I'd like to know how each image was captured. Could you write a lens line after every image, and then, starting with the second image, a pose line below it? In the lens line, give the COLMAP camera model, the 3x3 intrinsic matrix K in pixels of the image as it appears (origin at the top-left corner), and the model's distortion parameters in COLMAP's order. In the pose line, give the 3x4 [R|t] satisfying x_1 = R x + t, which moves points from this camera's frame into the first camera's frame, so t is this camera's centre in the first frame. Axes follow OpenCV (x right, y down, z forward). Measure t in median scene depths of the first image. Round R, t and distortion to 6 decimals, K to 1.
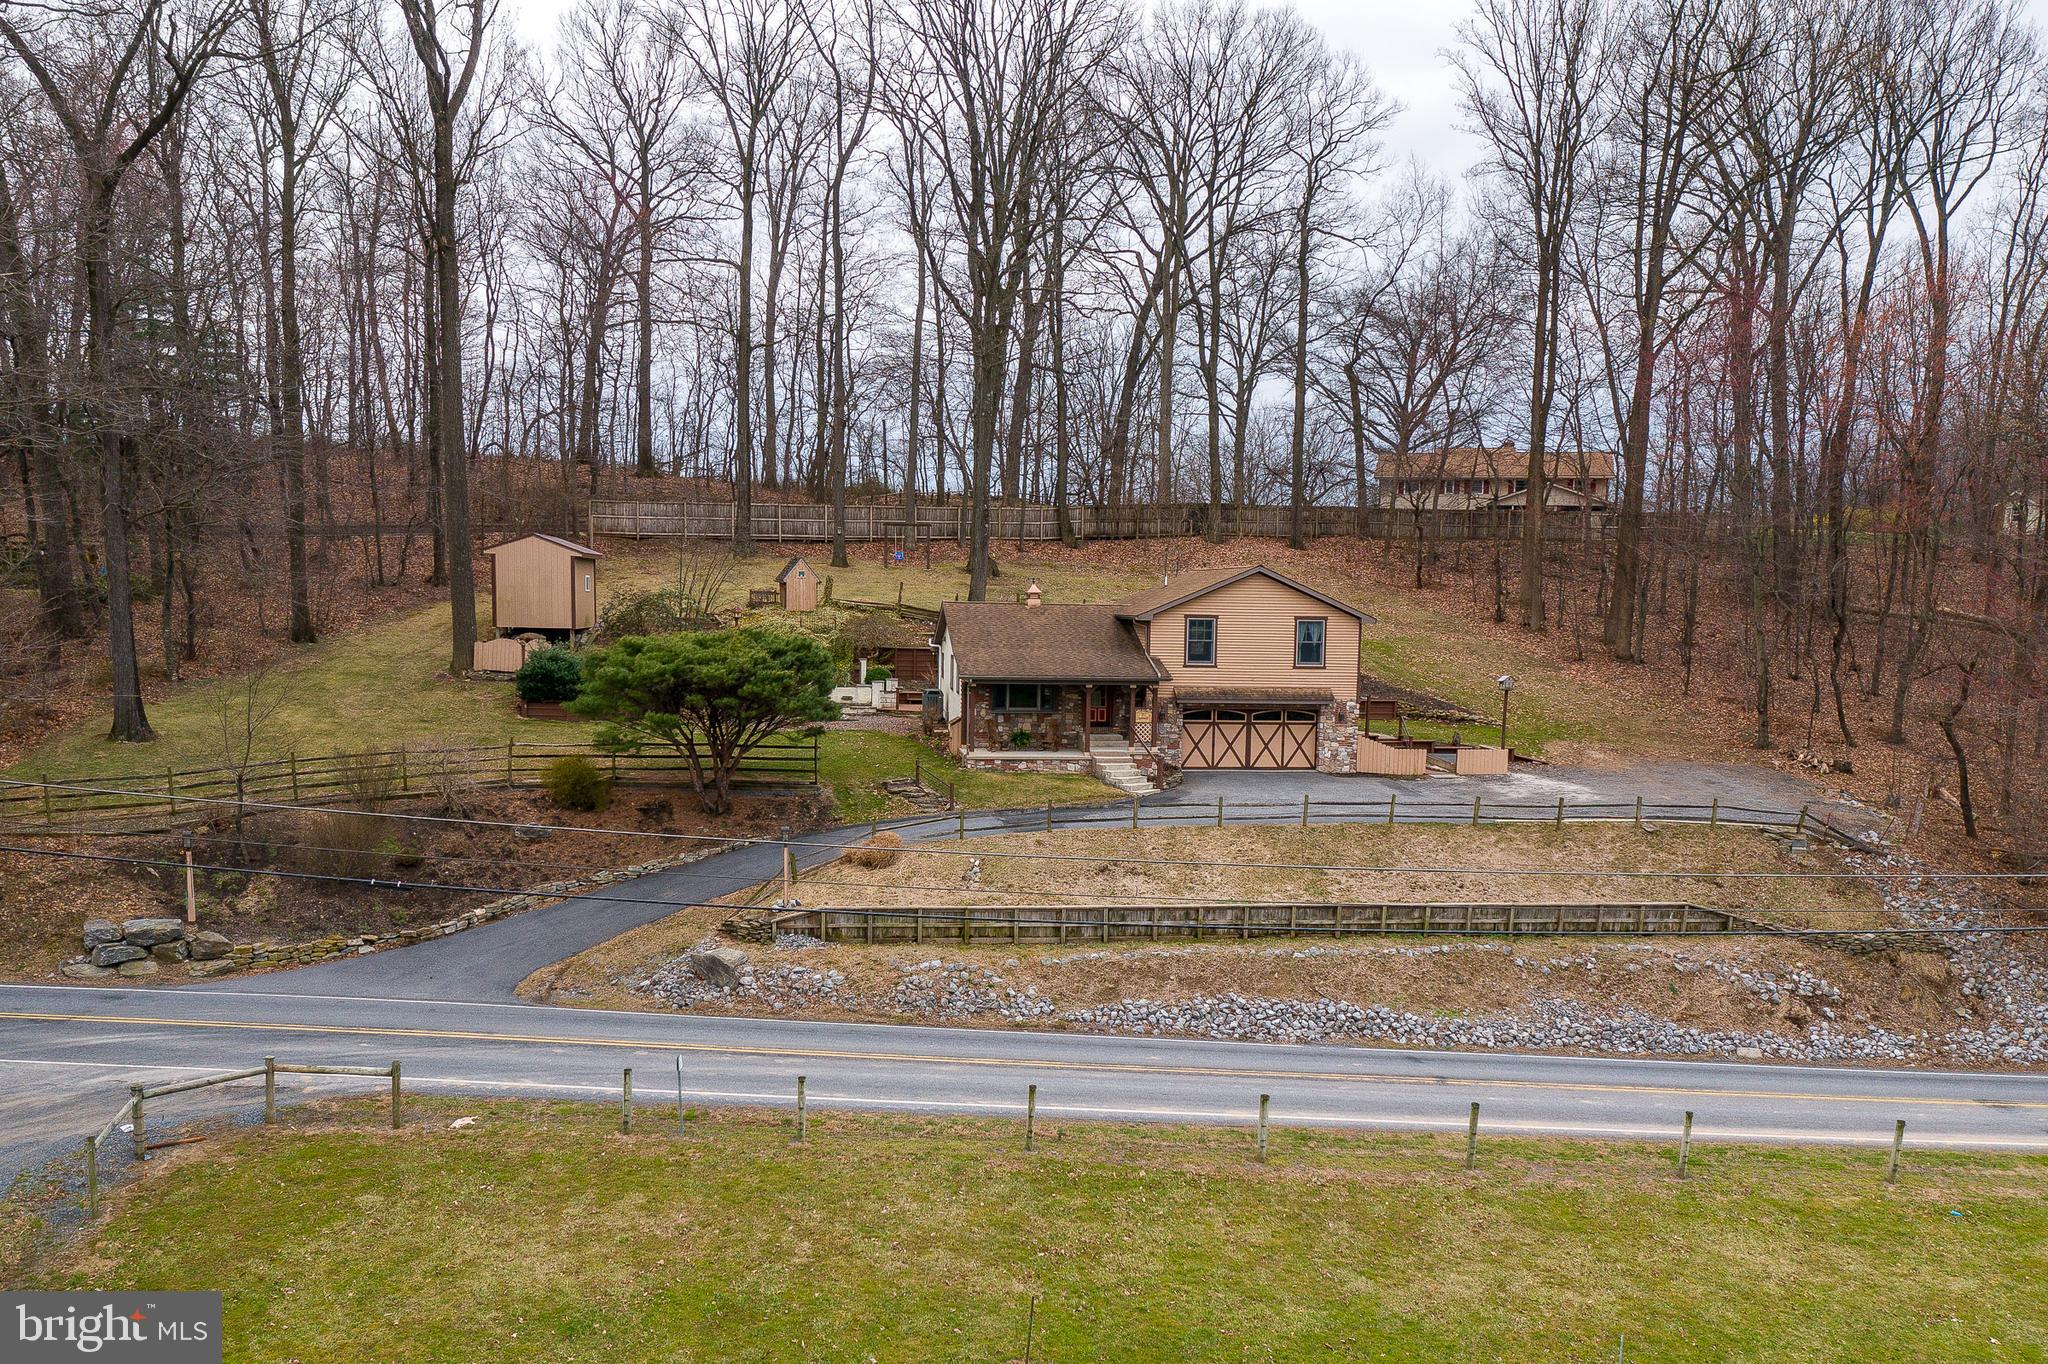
lens RADIAL K [[1696.2, 0, 1019.0], [0, 1696.2, 830.4], [0, 0, 1]] dist [-0.006222, 0.003575]
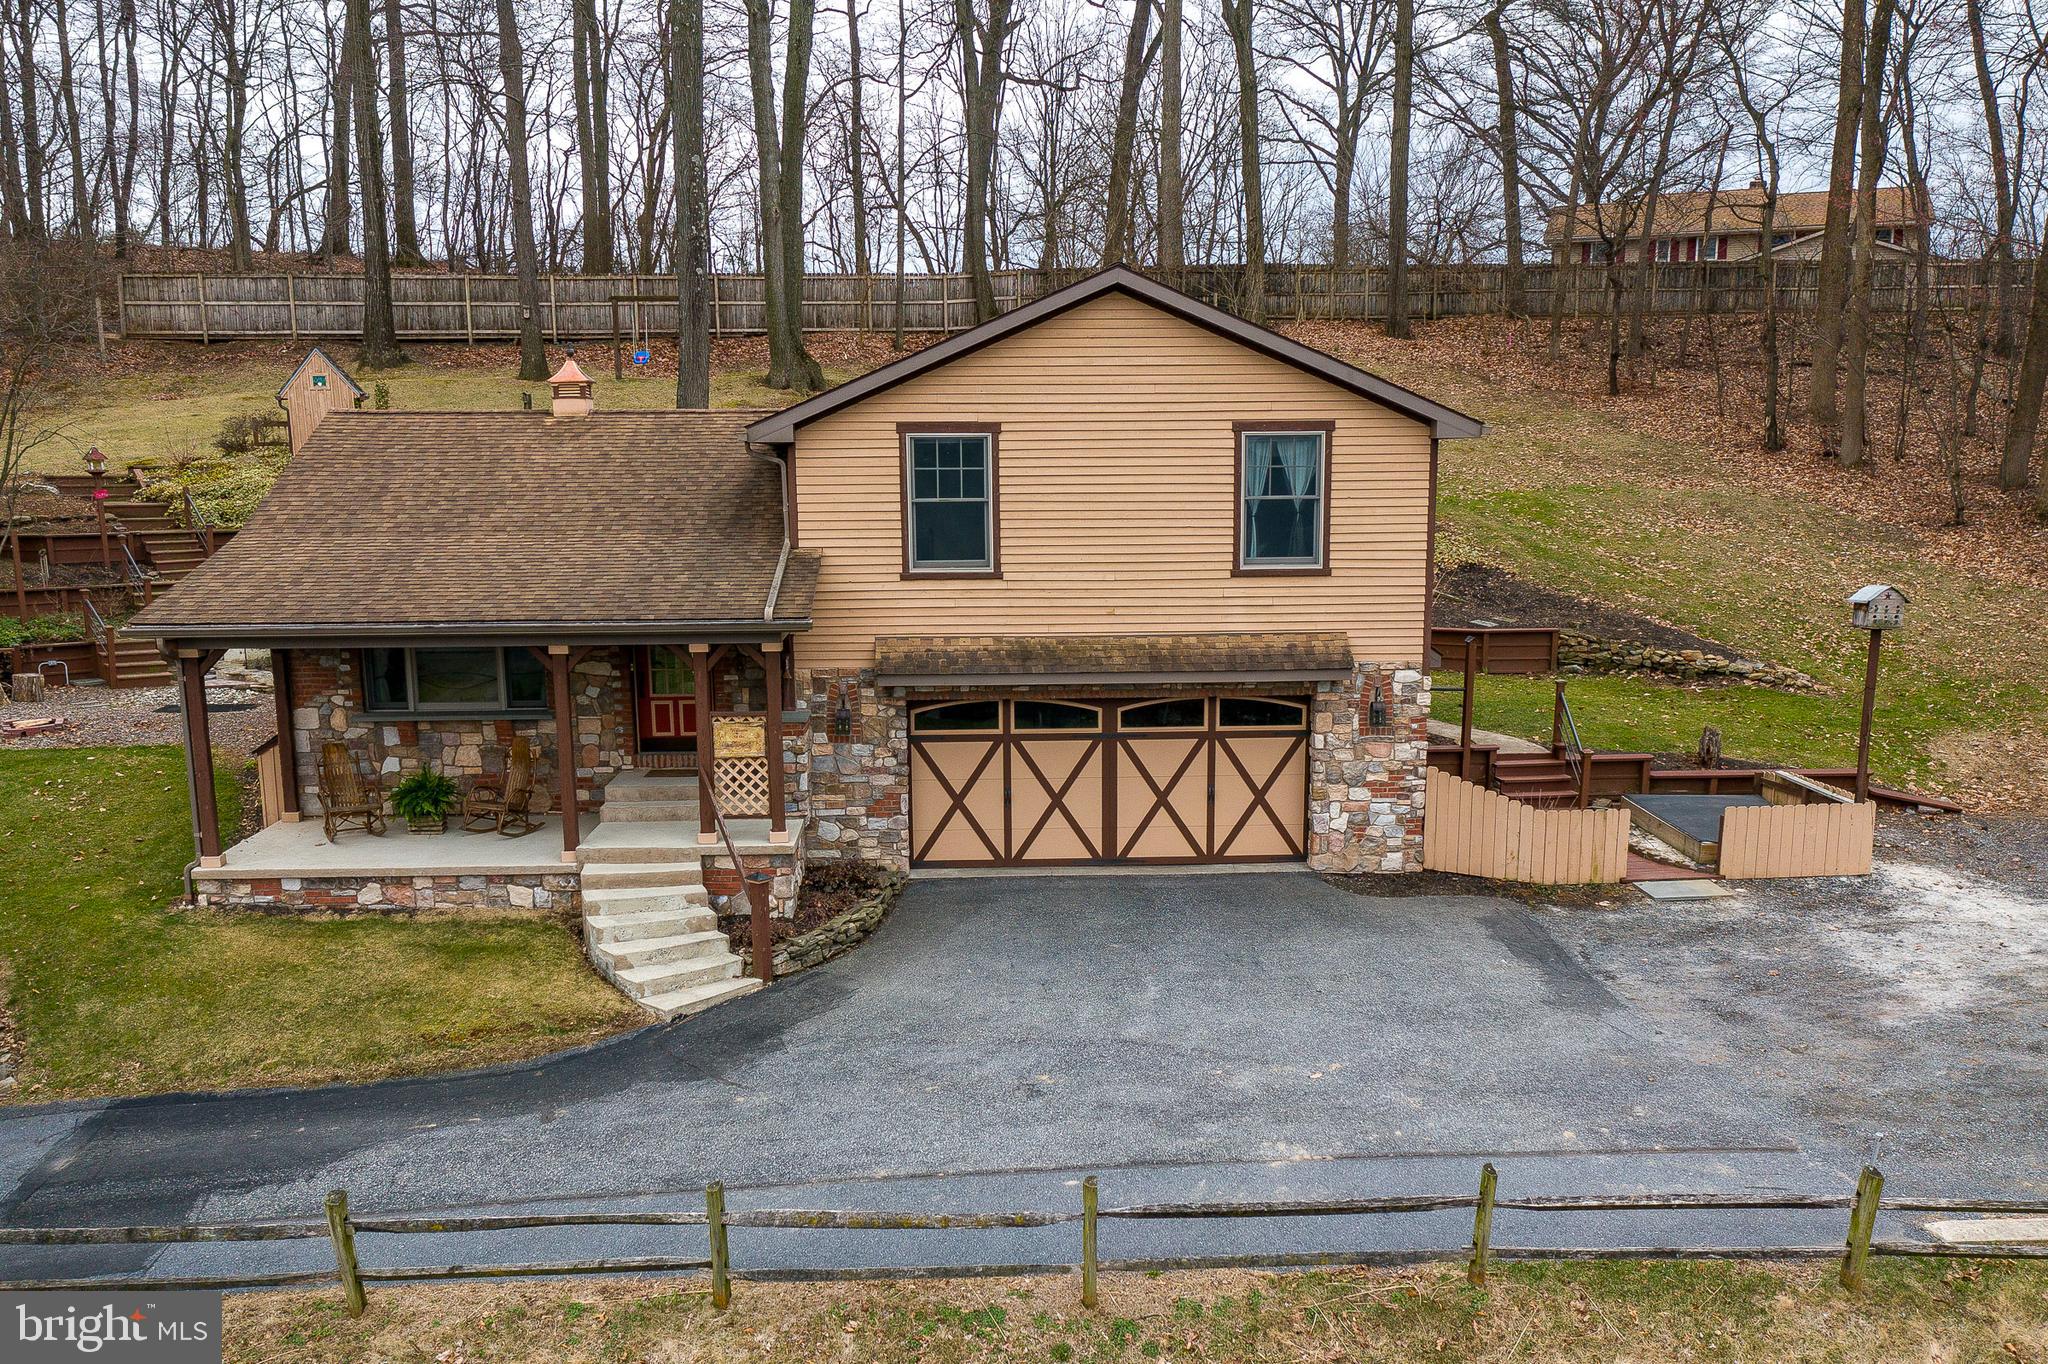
lens RADIAL K [[1696.2, 0, 1019.0], [0, 1696.2, 830.4], [0, 0, 1]] dist [-0.006222, 0.003575]
pose [[0.994849, -0.002127, -0.101347, 0.152642], [0.009920, 0.997024, 0.076448, -0.070746], [0.100883, -0.077060, 0.991910, 0.650083]]
